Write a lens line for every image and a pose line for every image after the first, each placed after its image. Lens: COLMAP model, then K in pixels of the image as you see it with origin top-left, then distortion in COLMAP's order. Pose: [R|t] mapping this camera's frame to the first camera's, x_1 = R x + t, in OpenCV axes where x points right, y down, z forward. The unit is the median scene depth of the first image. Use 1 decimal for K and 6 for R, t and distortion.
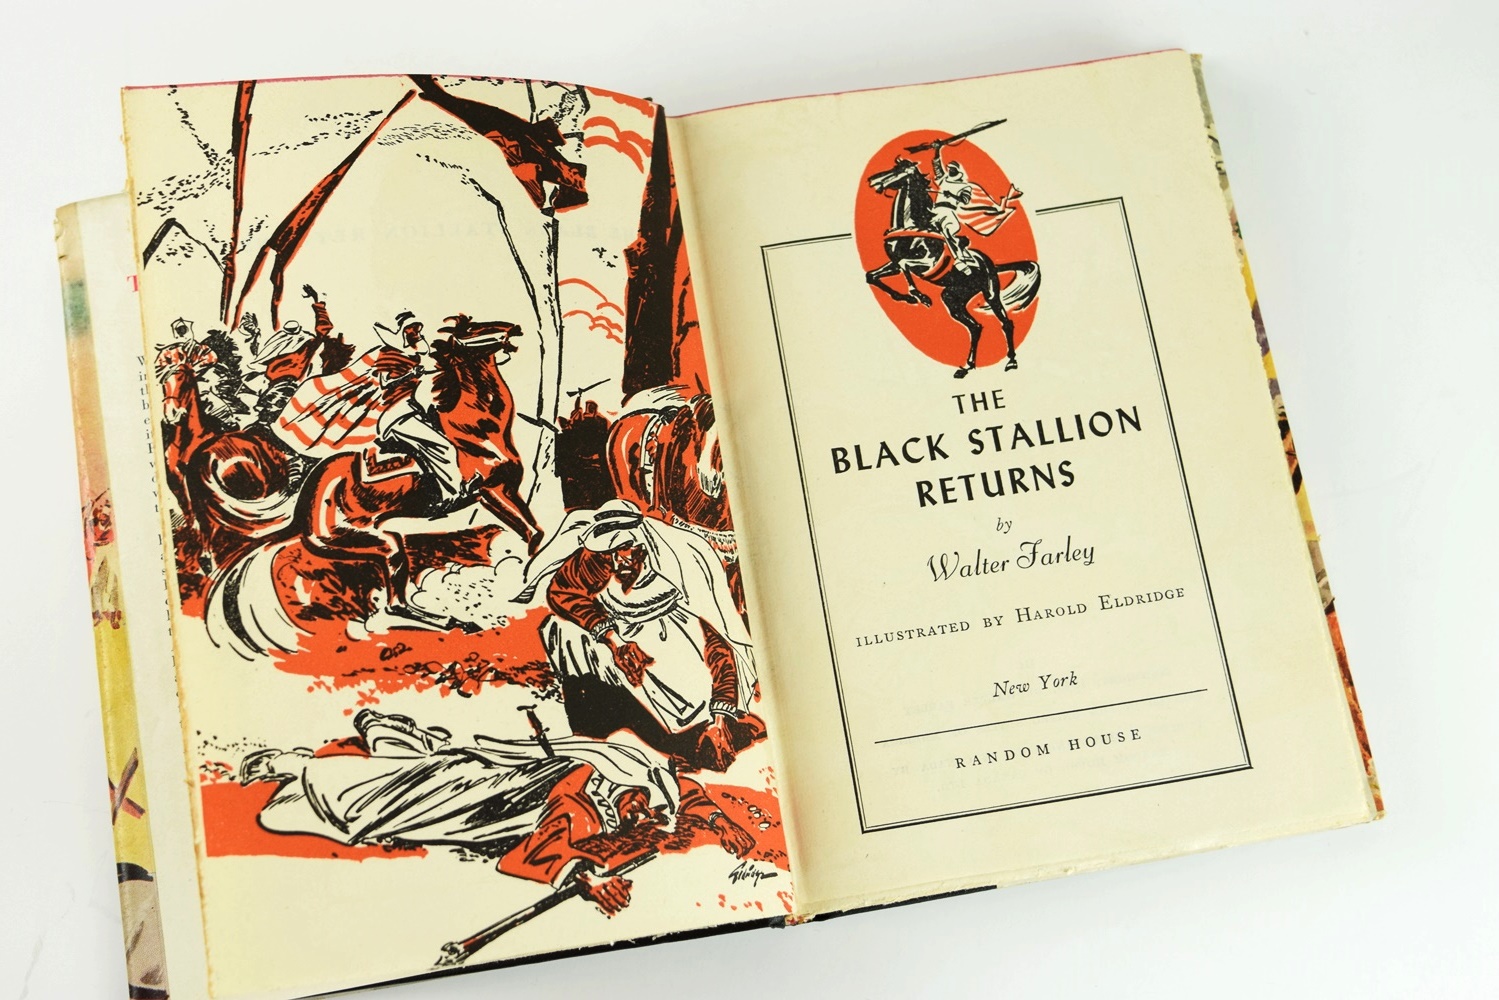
lens RADIAL K [[1981.4, 0, 749.1], [0, 1981.4, 496.6], [0, 0, 1]] dist [-0.202952, 0.000000]
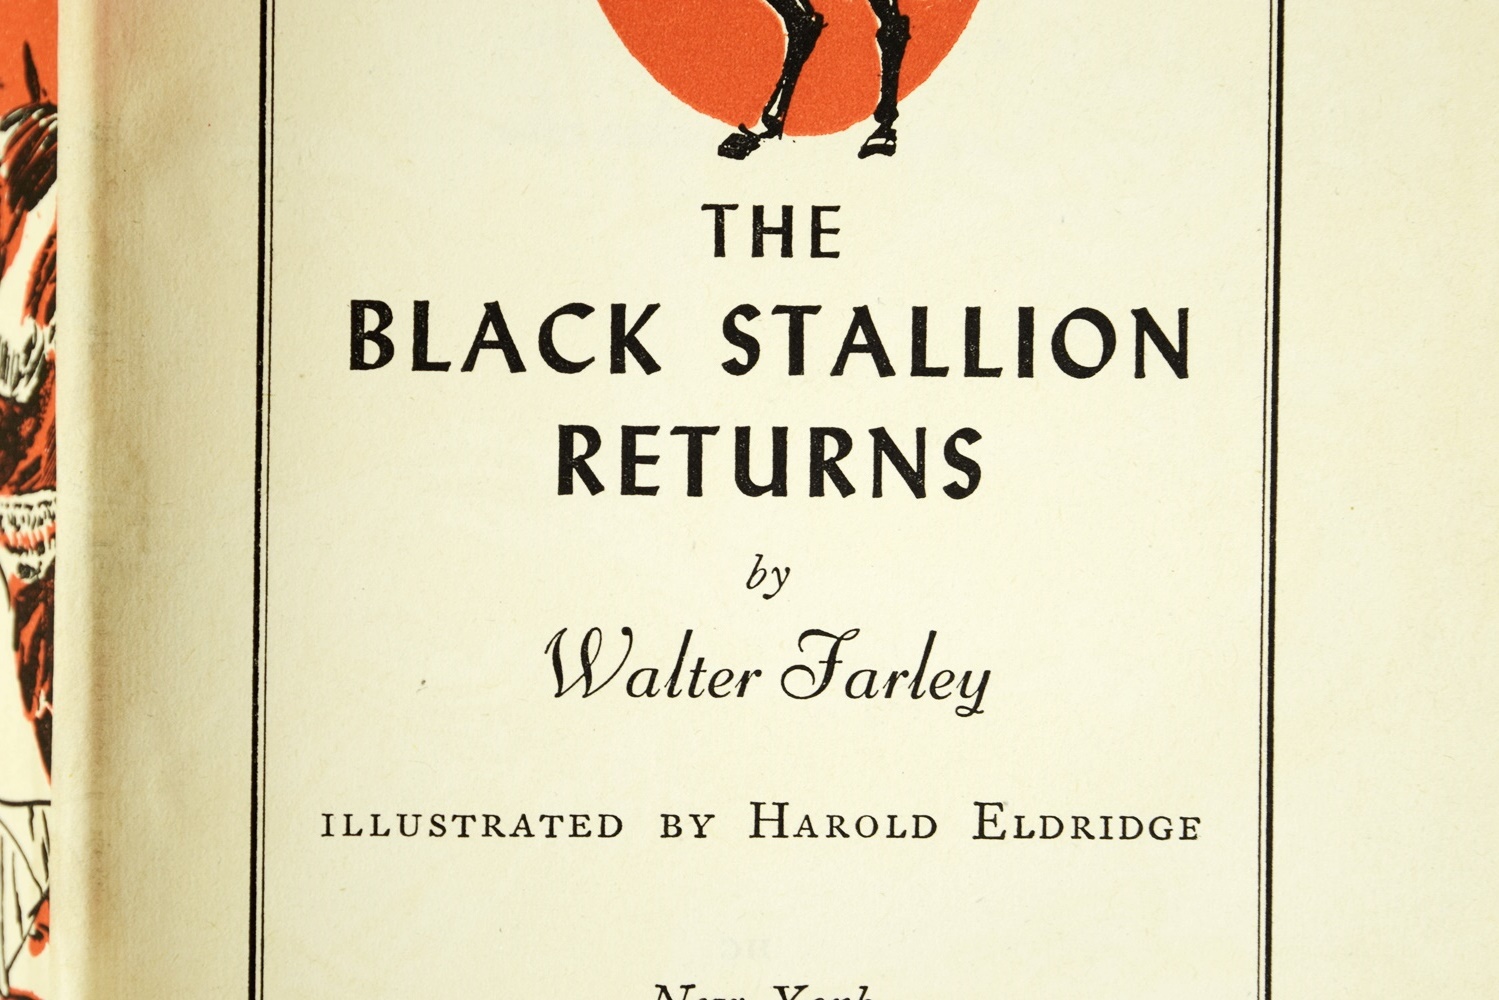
lens RADIAL K [[4228.9, 0, 750.5], [0, 4228.9, 504.7], [0, 0, 1]] dist [0.024189, 0.000000]
pose [[0.973964, 0.169228, 0.150849, 0.000483], [-0.166859, 0.985574, -0.028322, 0.024793], [-0.153465, 0.002414, 0.988151, 0.196748]]
